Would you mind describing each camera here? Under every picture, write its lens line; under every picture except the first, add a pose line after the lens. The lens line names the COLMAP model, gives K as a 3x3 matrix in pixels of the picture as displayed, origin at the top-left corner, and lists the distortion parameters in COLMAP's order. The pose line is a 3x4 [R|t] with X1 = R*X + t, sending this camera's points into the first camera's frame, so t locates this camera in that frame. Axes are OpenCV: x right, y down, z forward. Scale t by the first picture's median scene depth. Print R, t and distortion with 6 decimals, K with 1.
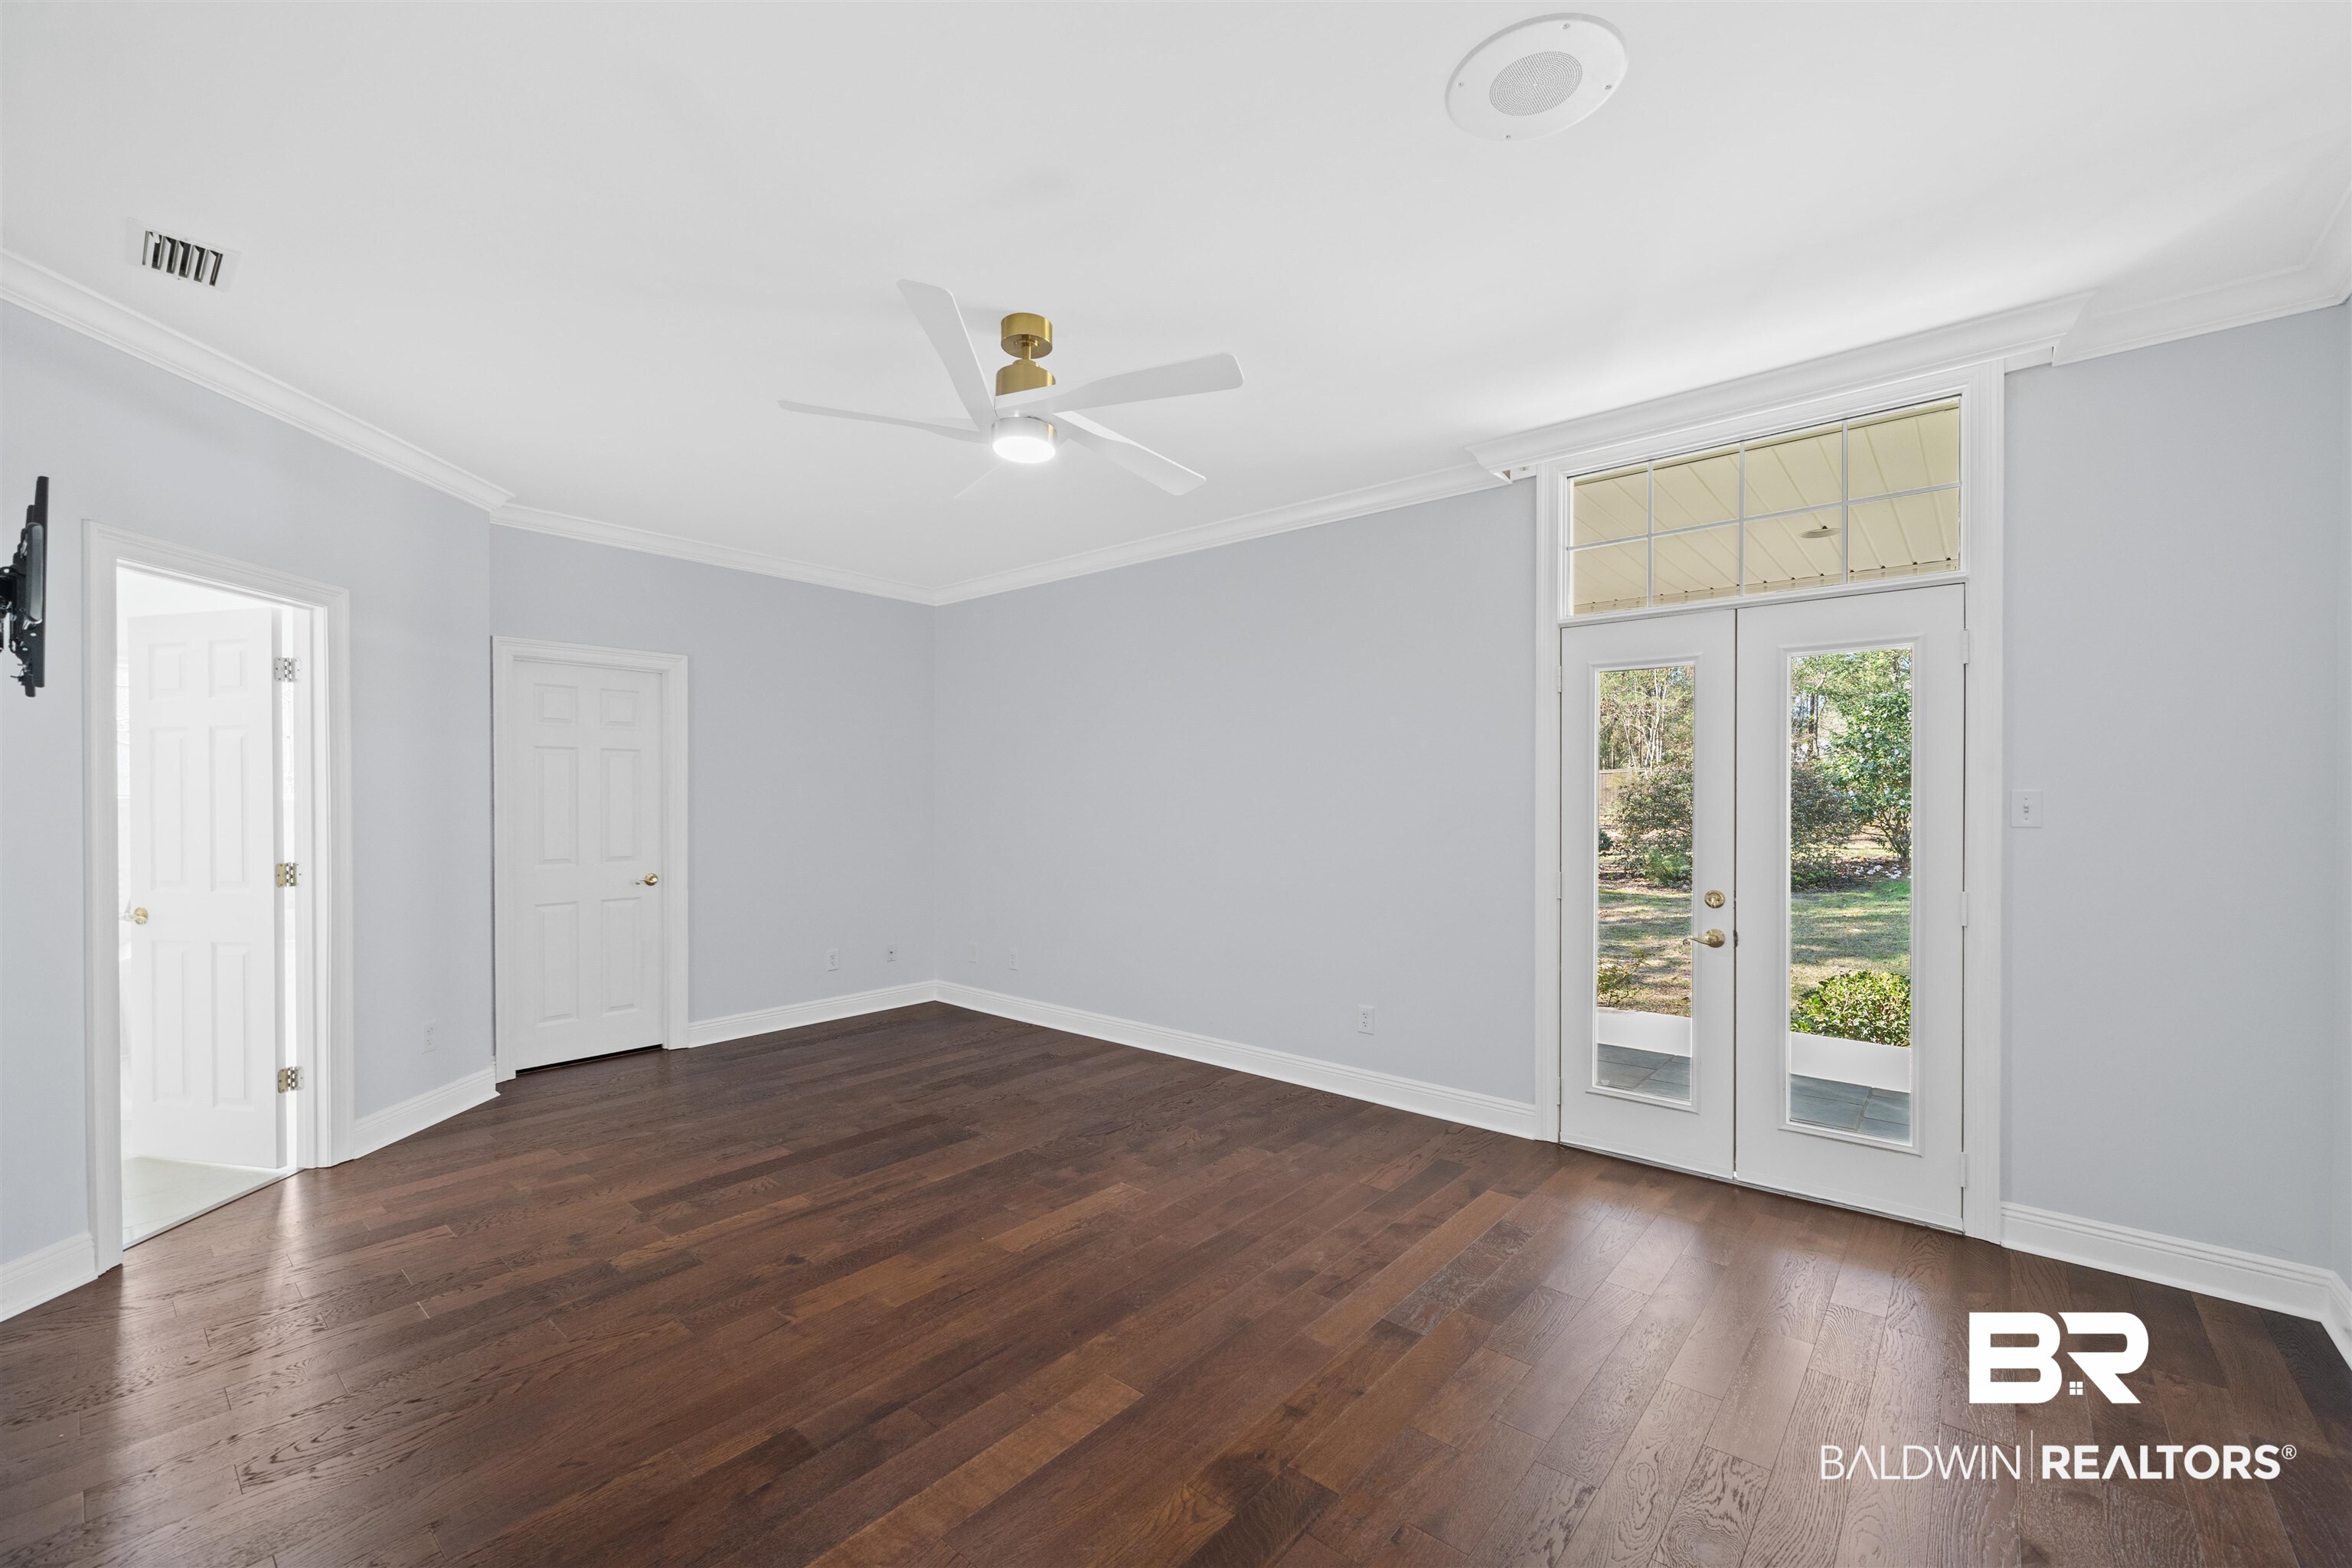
lens RADIAL K [[938.2, 0, 1176.6], [0, 938.2, 800.4], [0, 0, 1]] dist [0.001239, 0.000189]
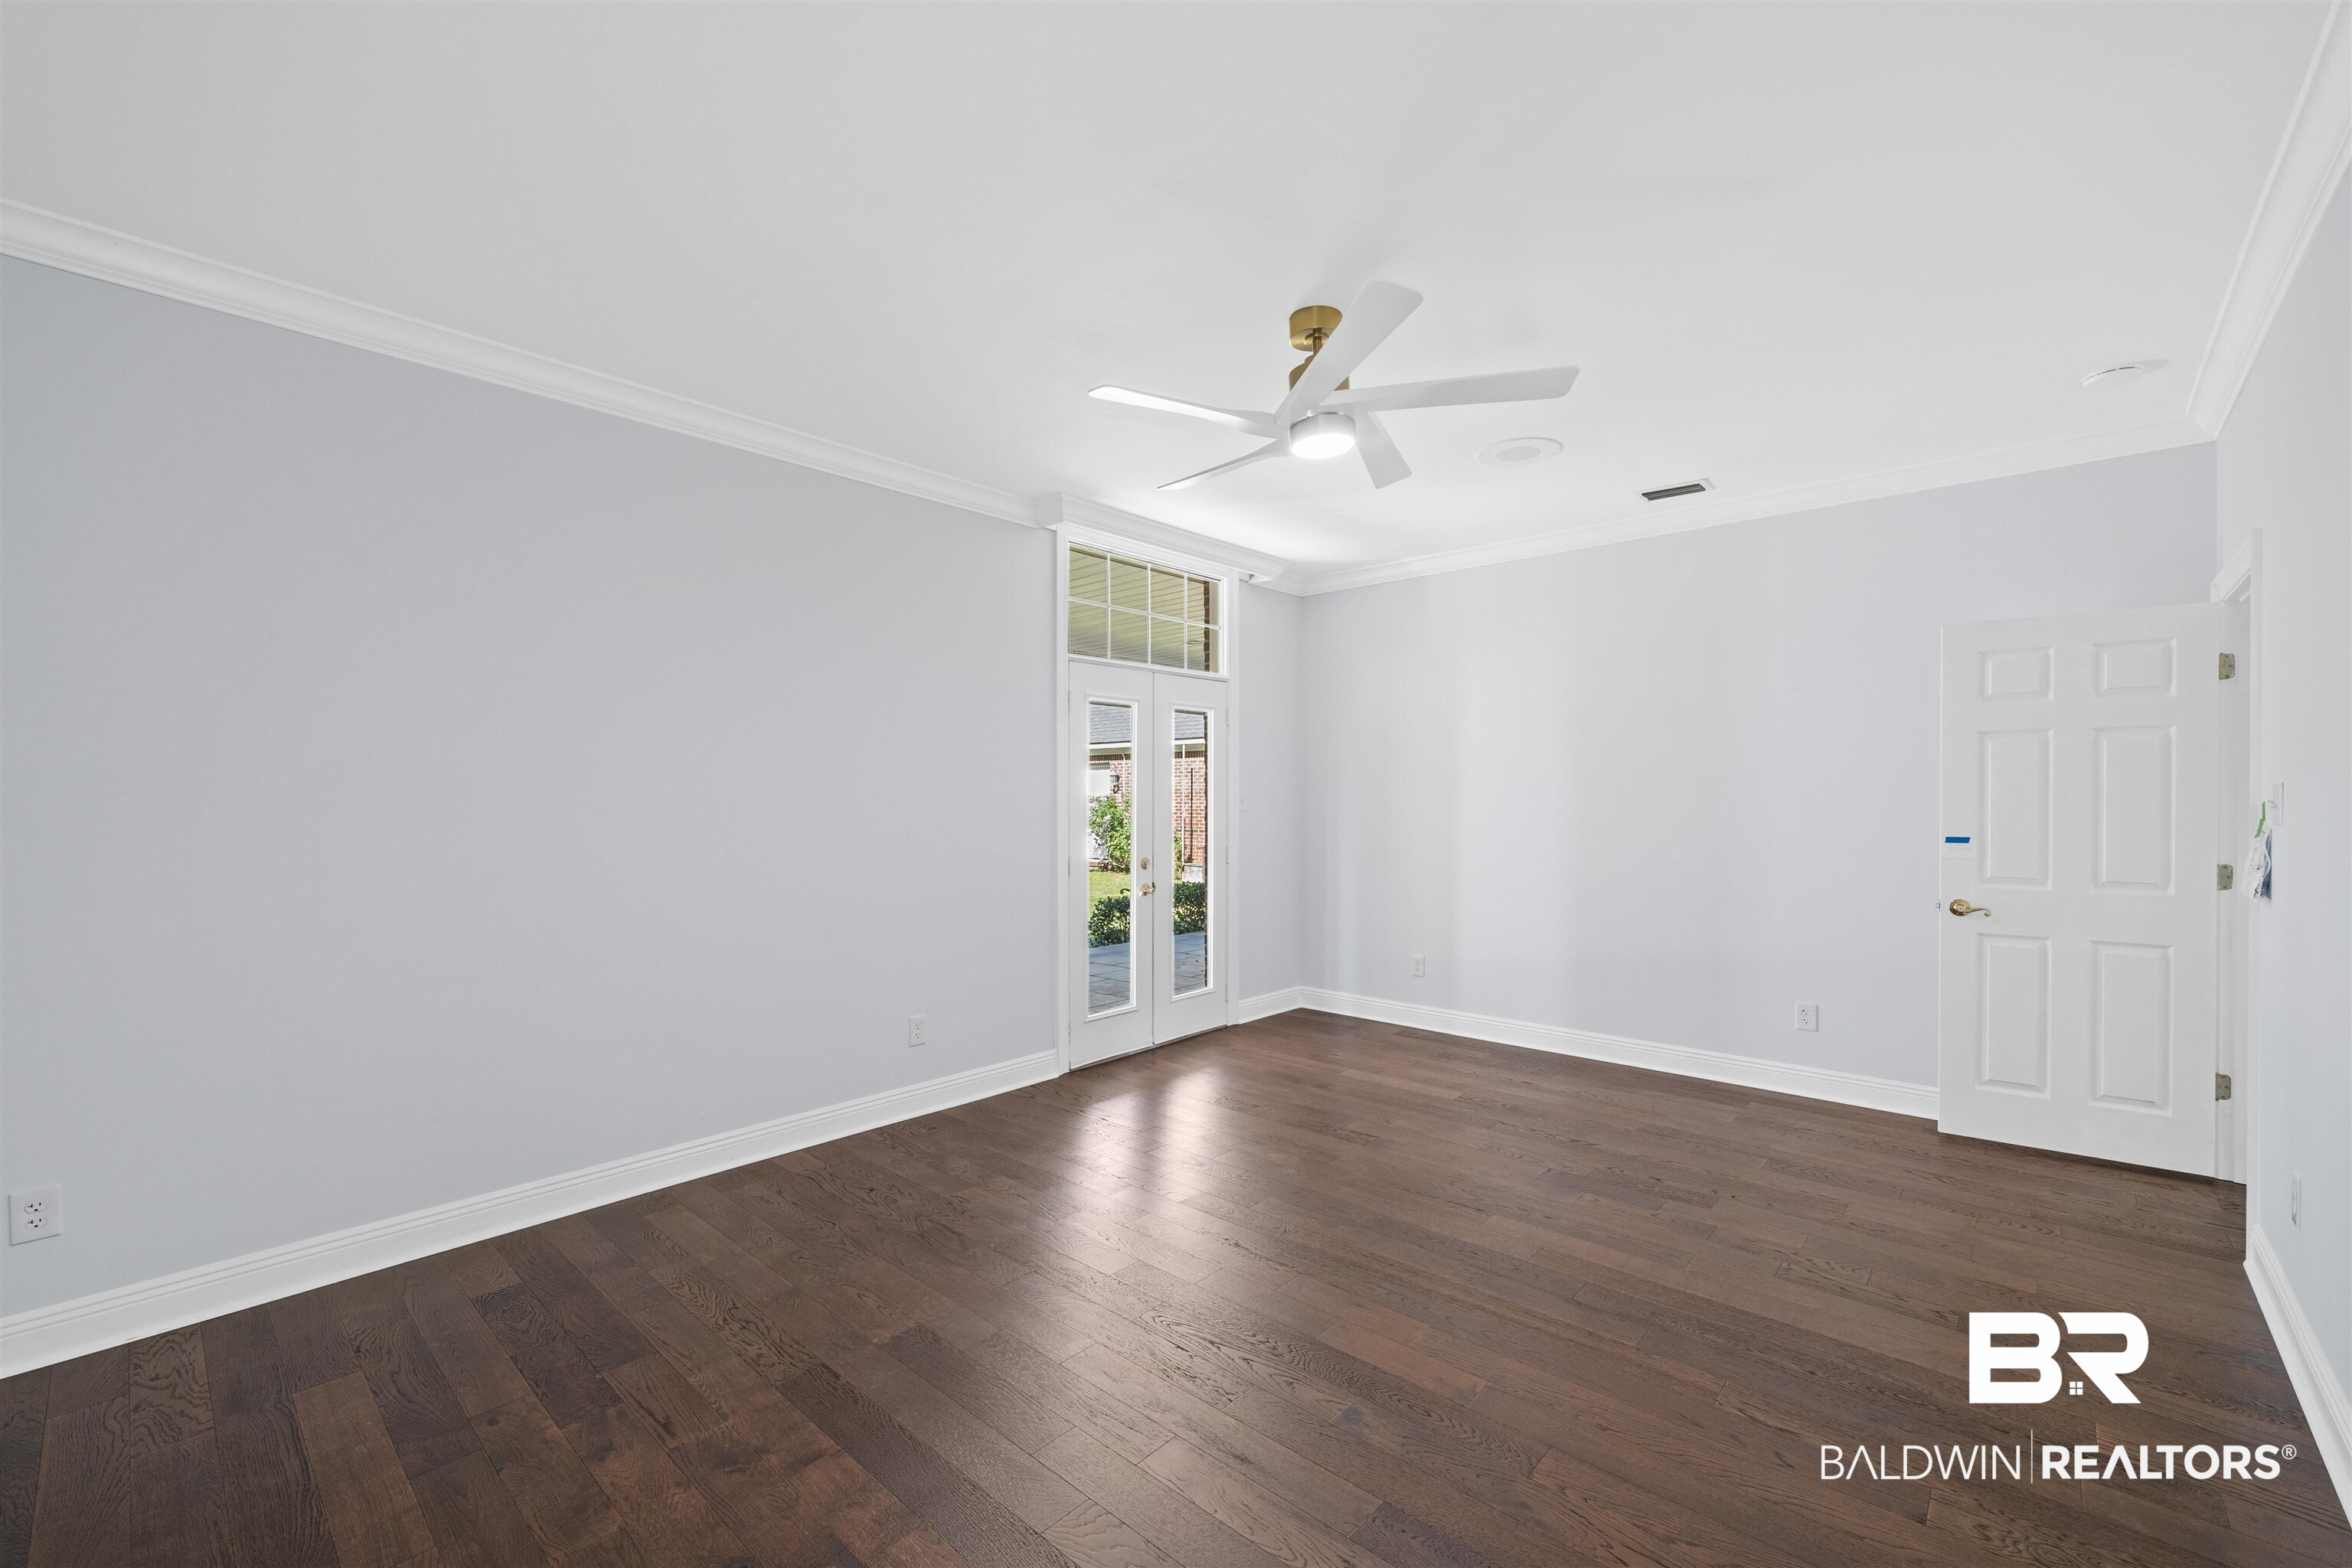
lens RADIAL K [[938.2, 0, 1176.6], [0, 938.2, 800.4], [0, 0, 1]] dist [0.001239, 0.000189]
pose [[0.051562, -0.006144, 0.998651, -0.792133], [0.002920, 0.999978, 0.006001, -0.003089], [-0.998666, 0.002607, 0.051579, 0.752445]]
